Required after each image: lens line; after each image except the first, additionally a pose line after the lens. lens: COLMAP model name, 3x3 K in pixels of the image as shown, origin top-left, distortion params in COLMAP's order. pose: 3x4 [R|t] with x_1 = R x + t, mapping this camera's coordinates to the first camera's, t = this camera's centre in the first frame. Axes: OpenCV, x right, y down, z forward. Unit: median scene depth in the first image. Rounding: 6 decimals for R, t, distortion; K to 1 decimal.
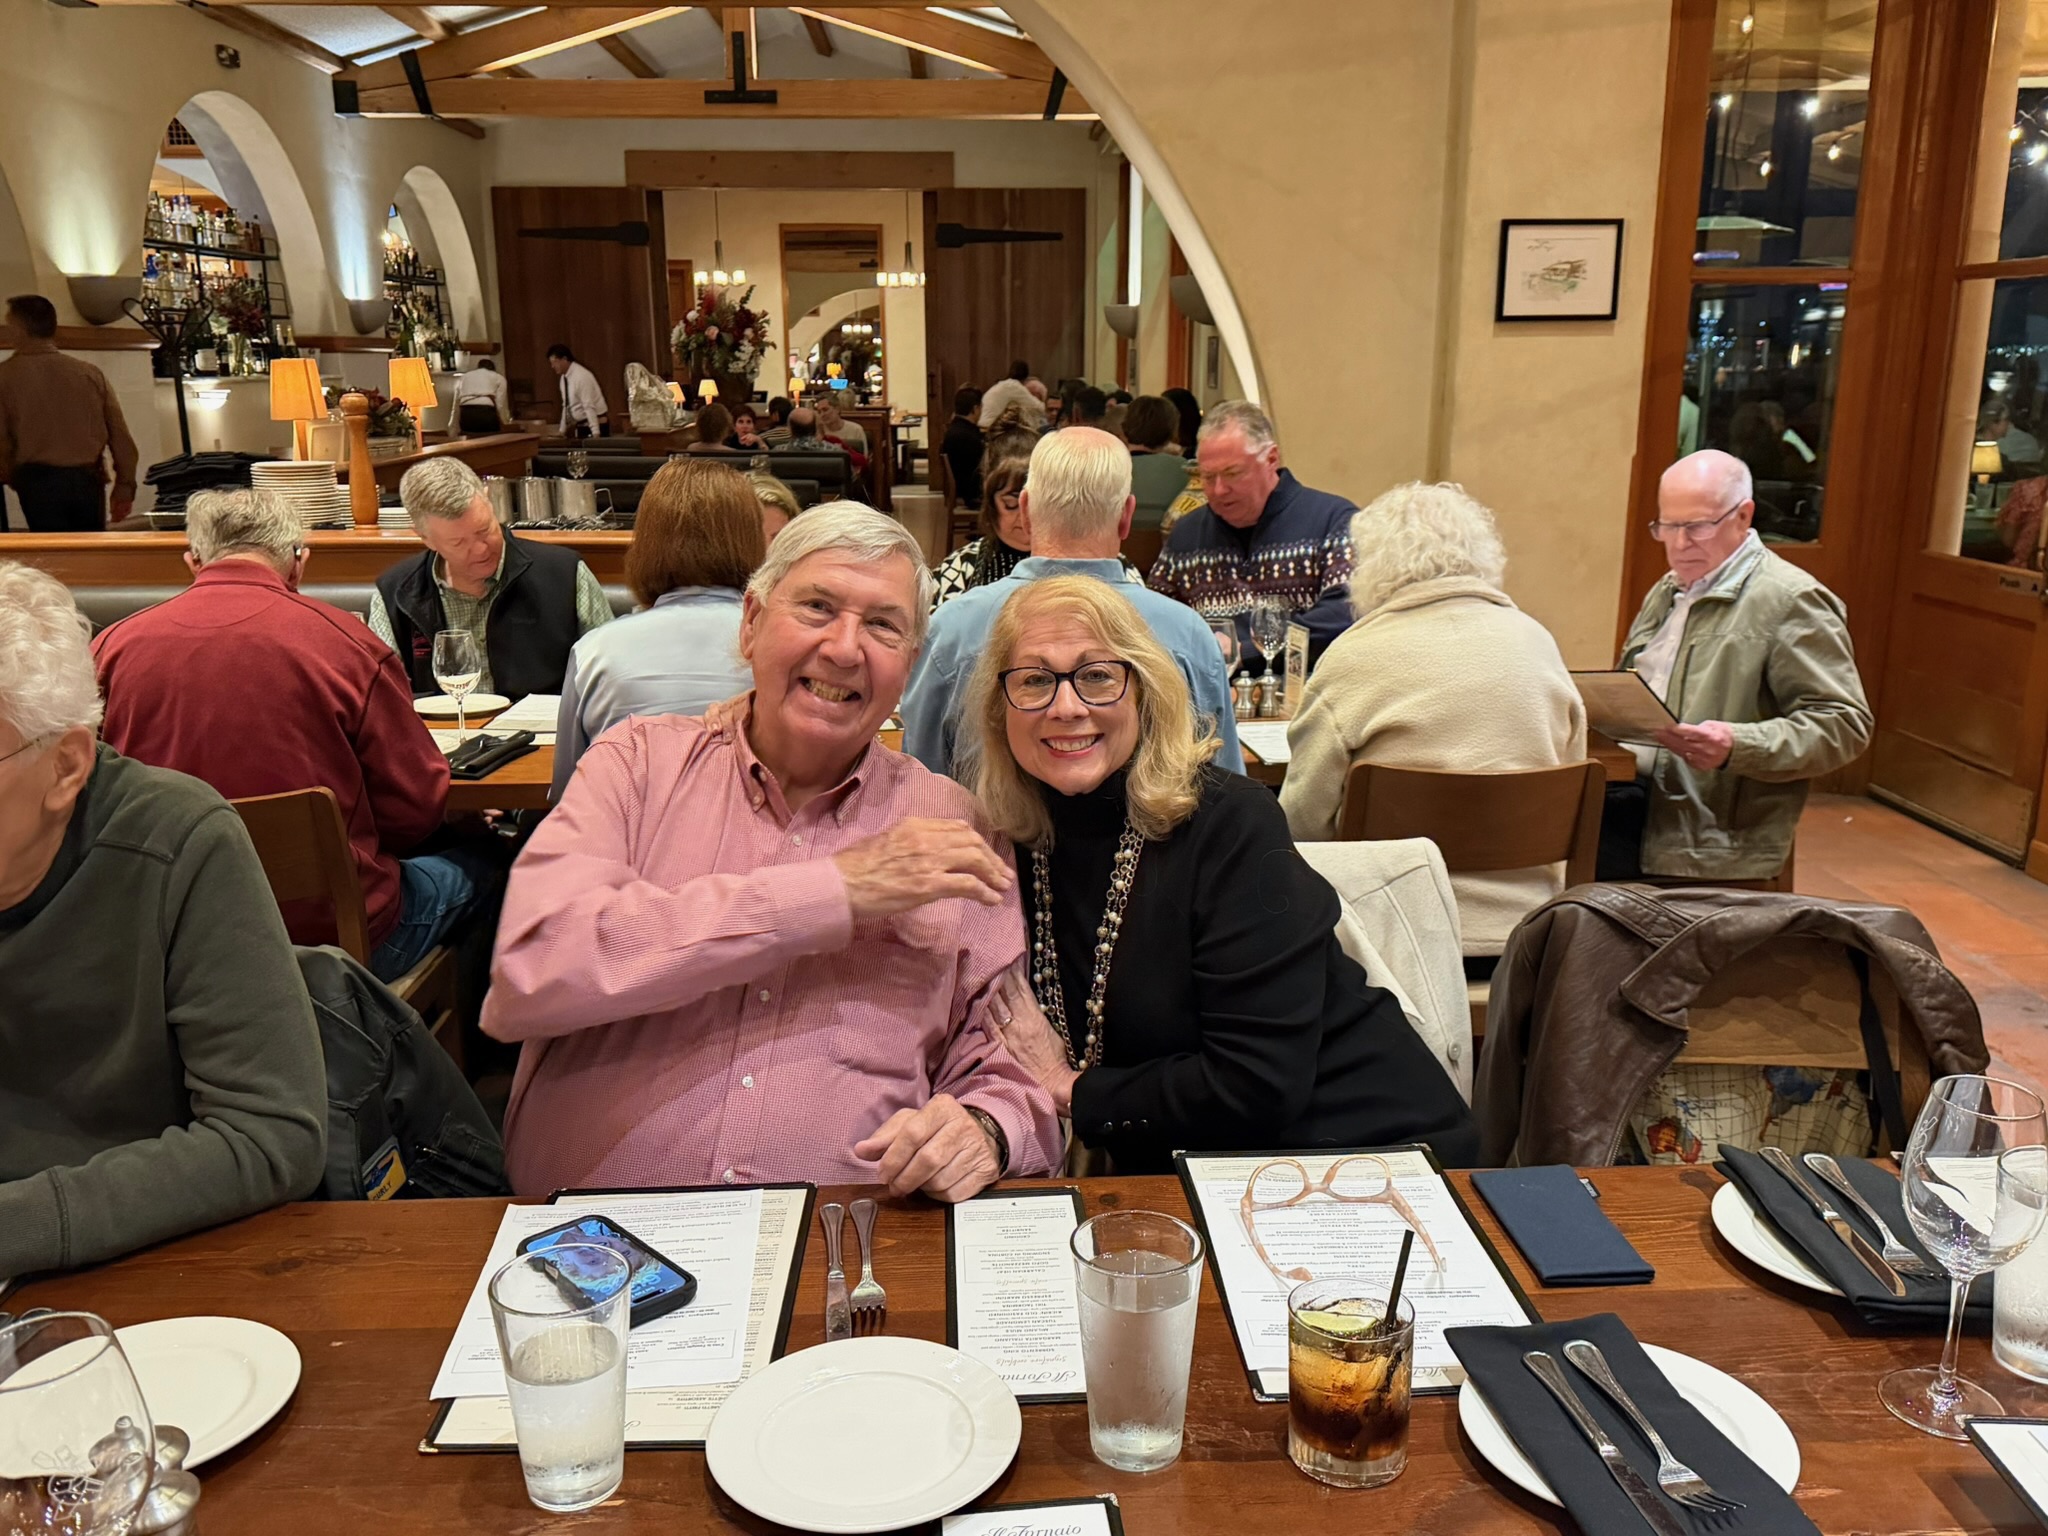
lens RADIAL K [[1670.1, 0, 1024.0], [0, 1670.1, 768.0], [0, 0, 1]] dist [0.148256, -0.266882]
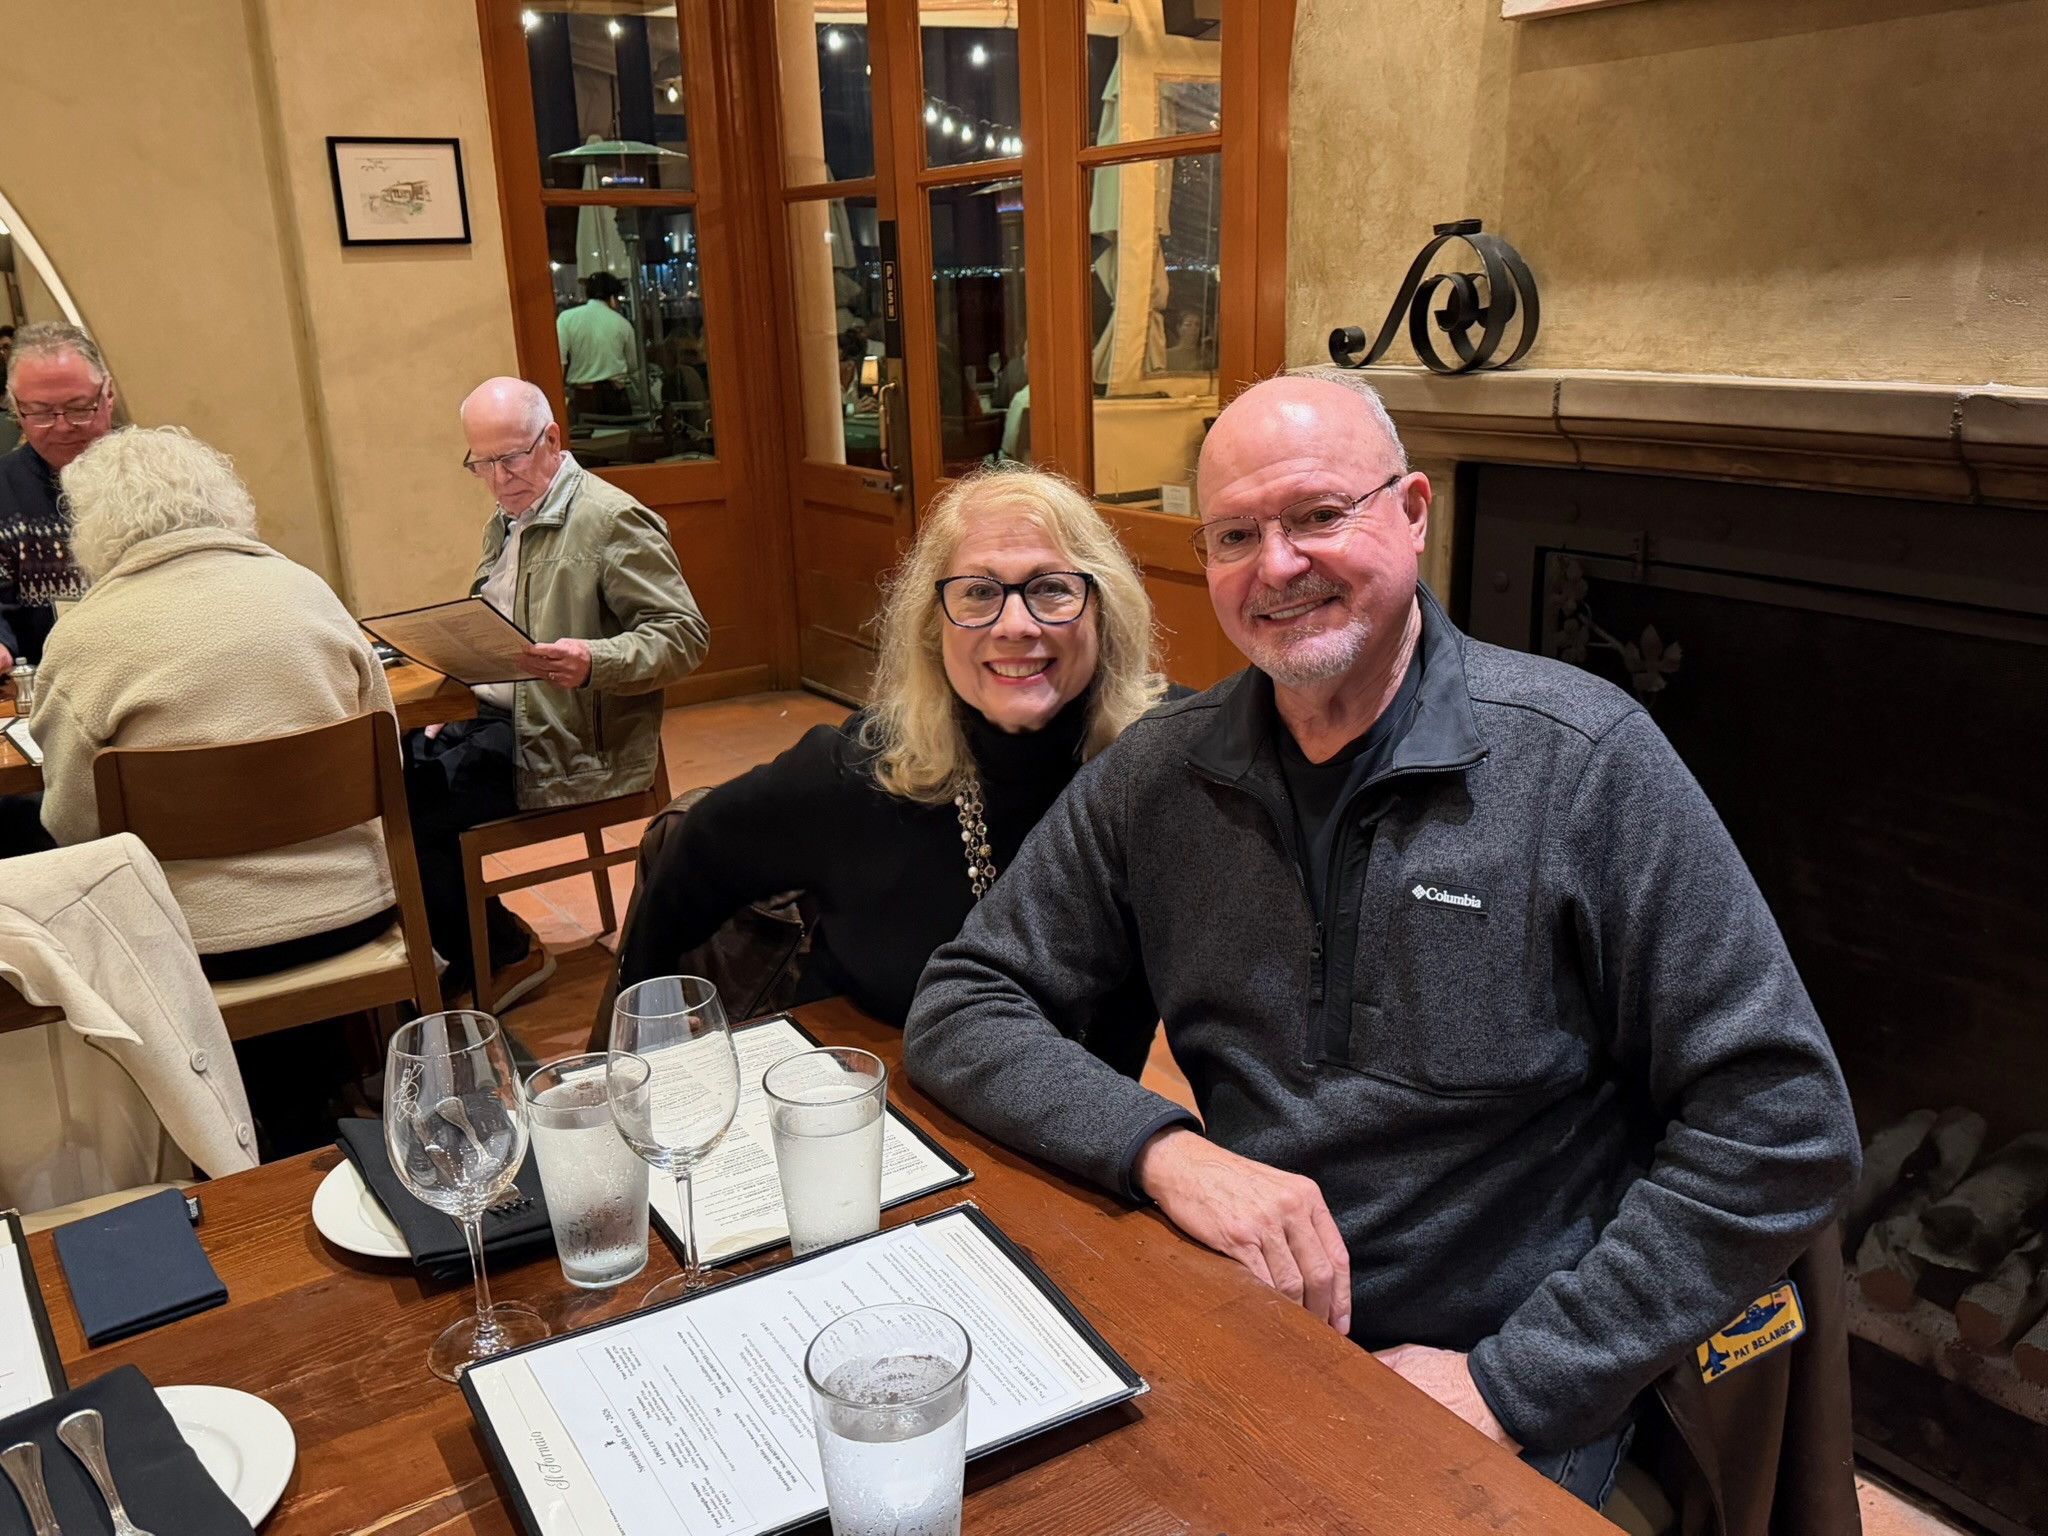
lens RADIAL K [[1670.1, 0, 1024.0], [0, 1670.1, 768.0], [0, 0, 1]] dist [0.148256, -0.266882]
pose [[0.848930, -0.167430, 0.501284, 0.032895], [0.148188, 0.985853, 0.078320, 0.001345], [-0.507305, 0.007796, 0.861731, 0.000121]]
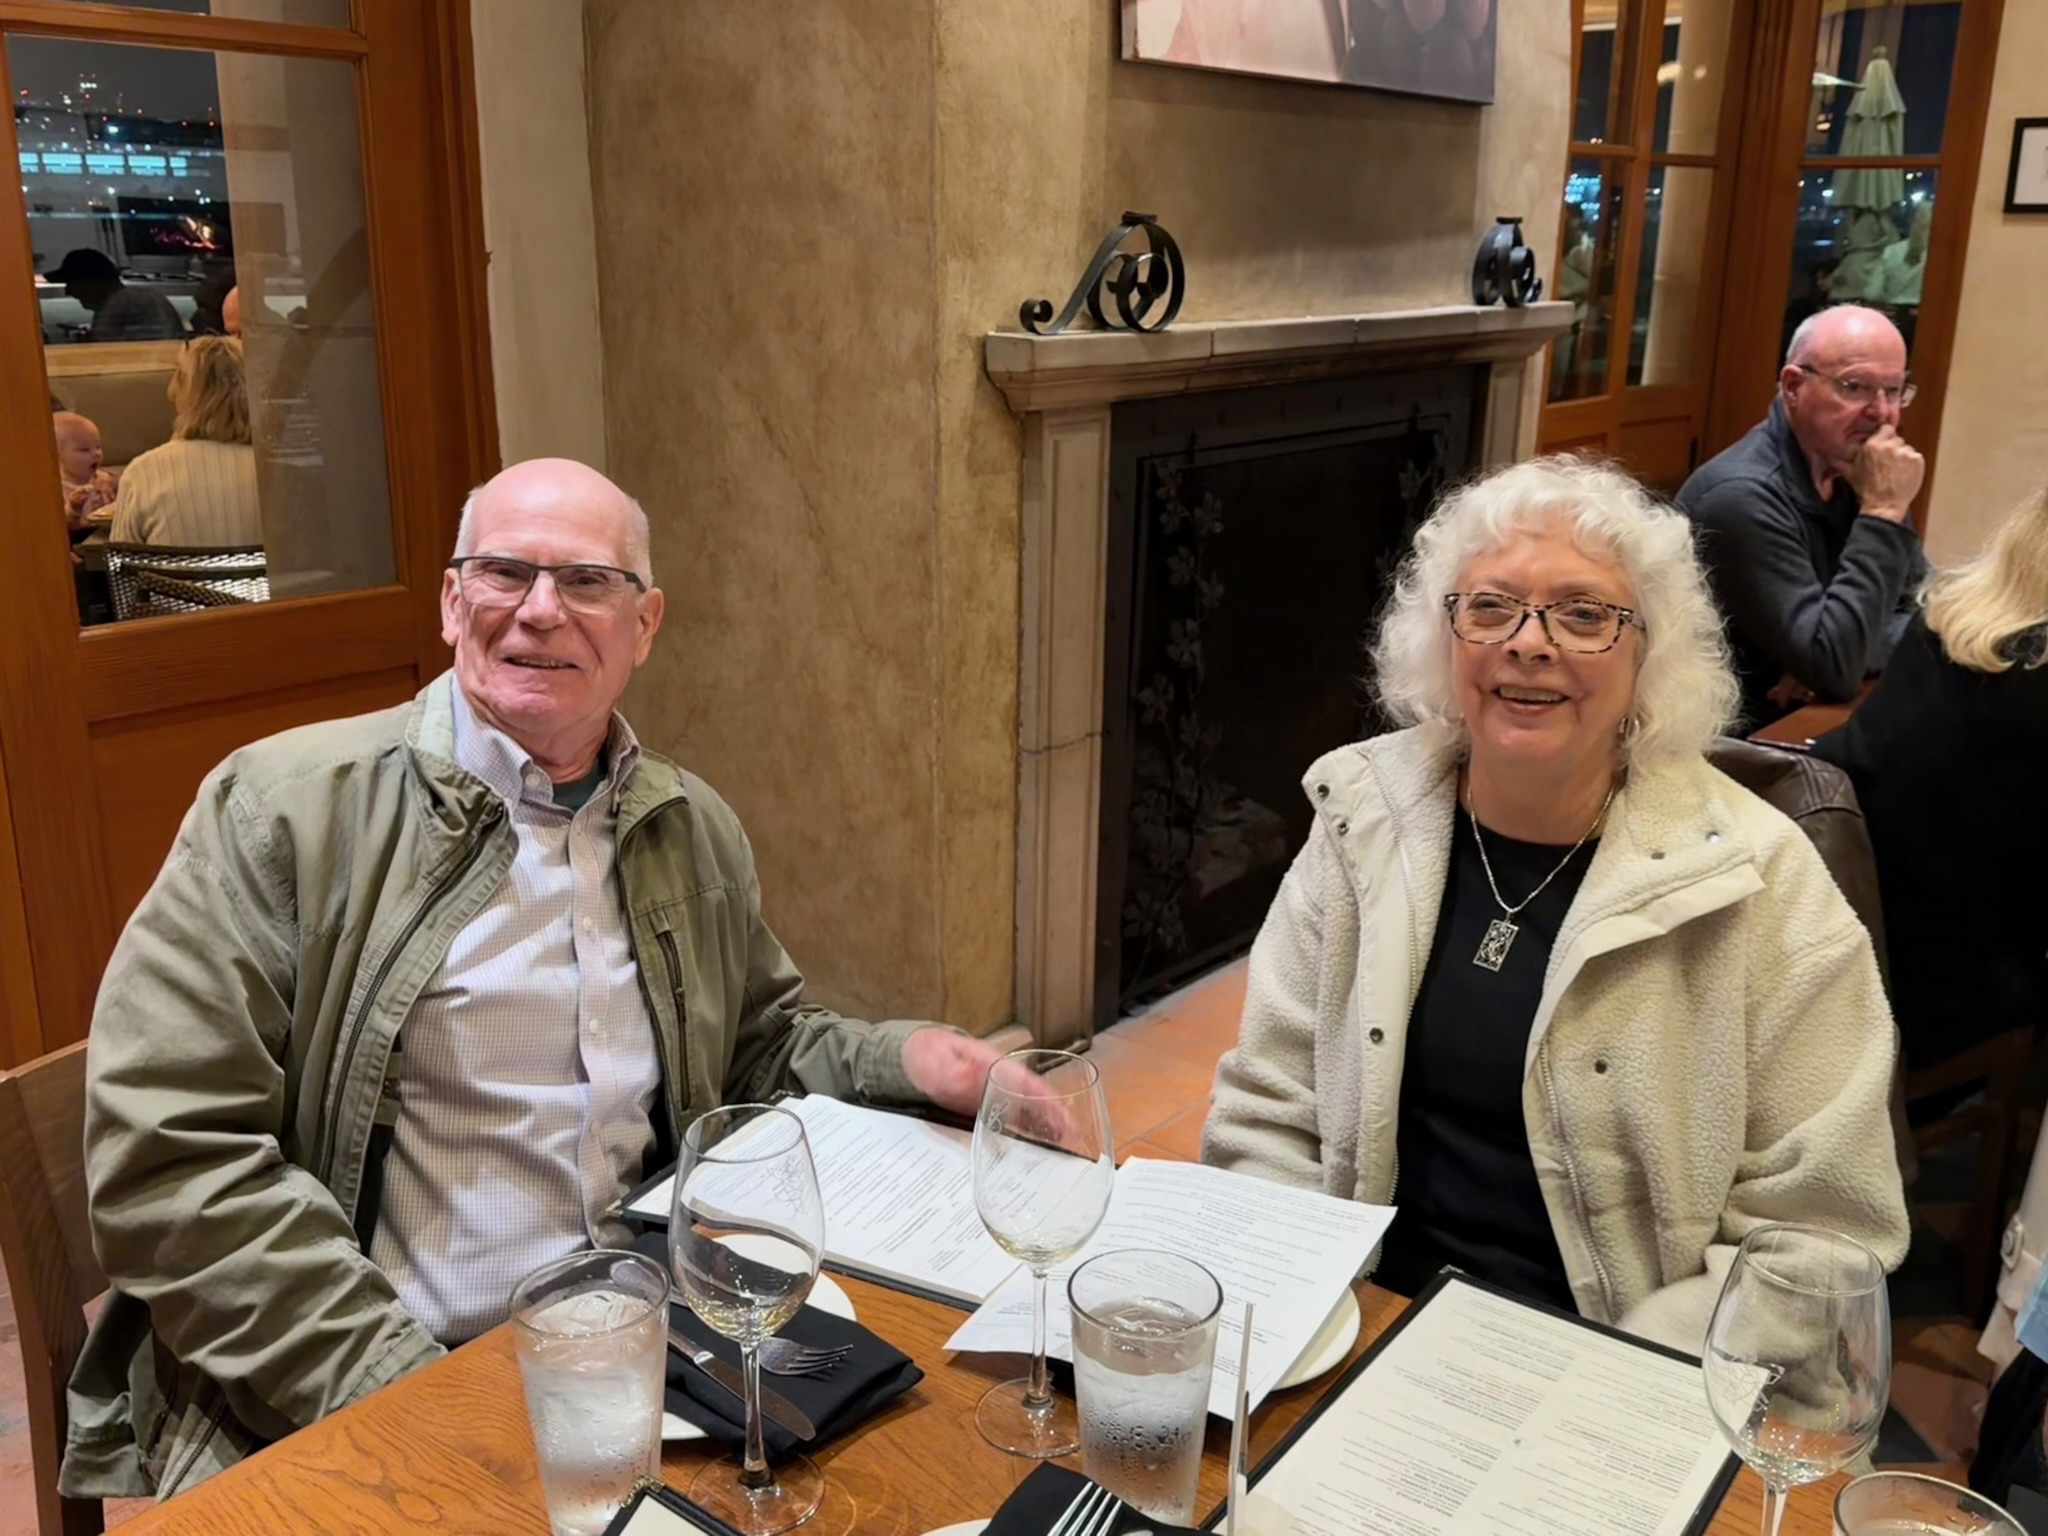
lens RADIAL K [[1848.9, 0, 1066.0], [0, 1848.9, 757.8], [0, 0, 1]] dist [0.312390, -0.733785]
pose [[-0.758008, -0.180108, 0.626886, 0.006476], [0.145170, 0.890424, 0.431358, -0.076371], [-0.635885, 0.417978, -0.648802, 0.316412]]
